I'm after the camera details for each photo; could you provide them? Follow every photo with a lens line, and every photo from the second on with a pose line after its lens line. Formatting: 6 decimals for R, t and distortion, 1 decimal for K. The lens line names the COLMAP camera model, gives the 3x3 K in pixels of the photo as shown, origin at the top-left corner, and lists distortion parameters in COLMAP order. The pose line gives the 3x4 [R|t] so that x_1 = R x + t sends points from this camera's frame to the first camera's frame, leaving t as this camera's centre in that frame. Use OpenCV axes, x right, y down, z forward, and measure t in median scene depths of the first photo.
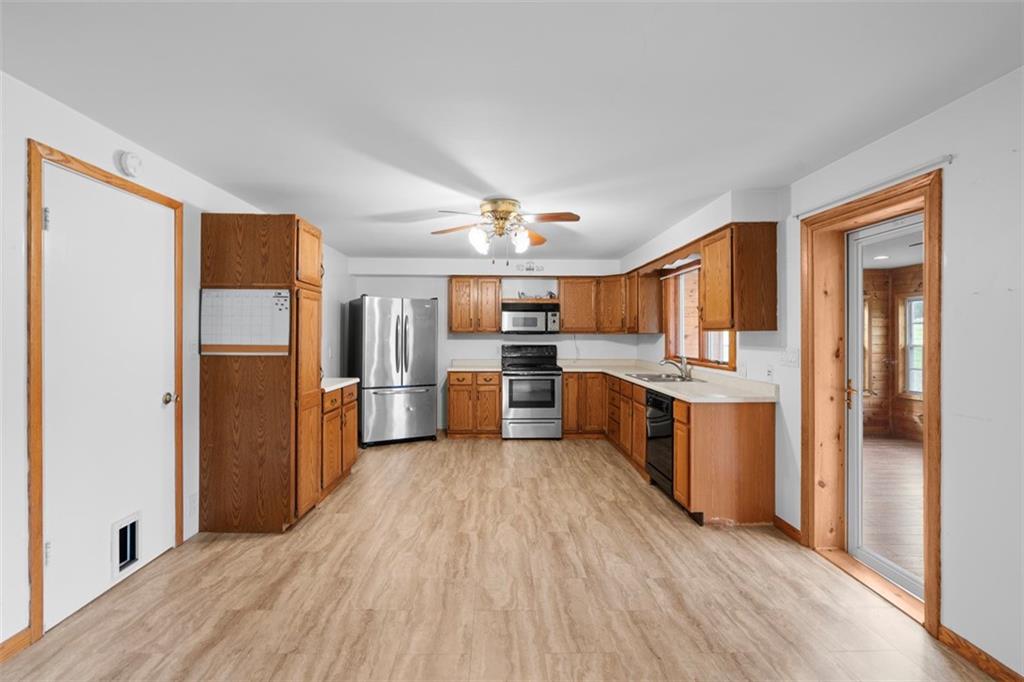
lens RADIAL K [[469.9, 0, 514.0], [0, 469.9, 335.1], [0, 0, 1]] dist [0.001895, -0.000565]
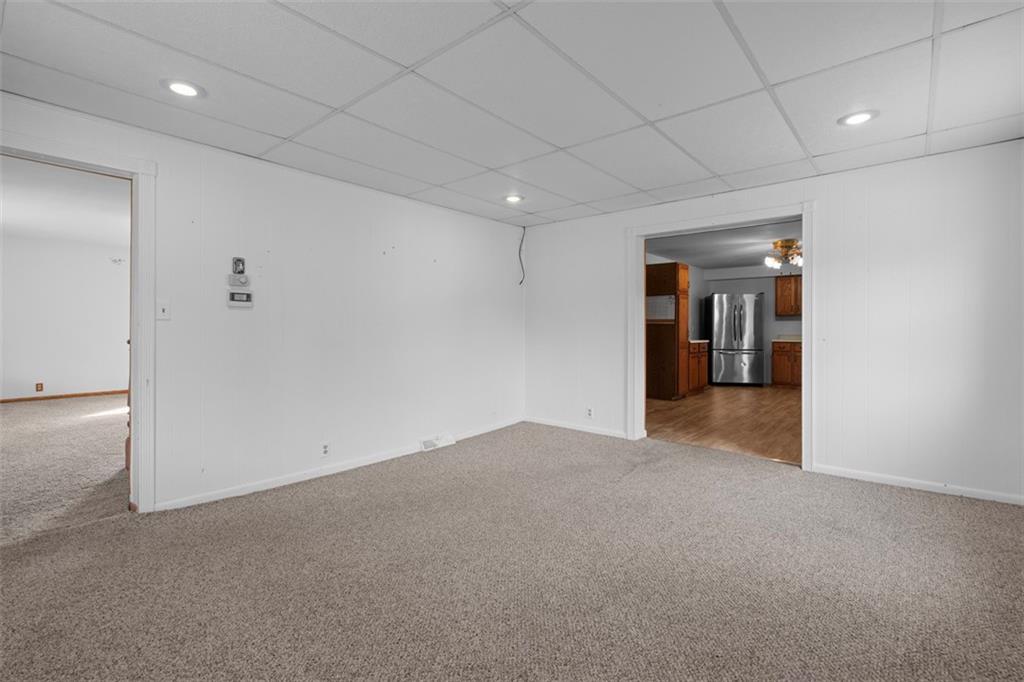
lens RADIAL K [[469.9, 0, 513.1], [0, 469.9, 328.6], [0, 0, 1]] dist [0.001895, -0.000565]
pose [[0.737436, 0.001070, -0.675416, 0.258295], [-0.000875, 0.999999, 0.000628, 0.035387], [0.675416, 0.000128, 0.737437, -0.646937]]
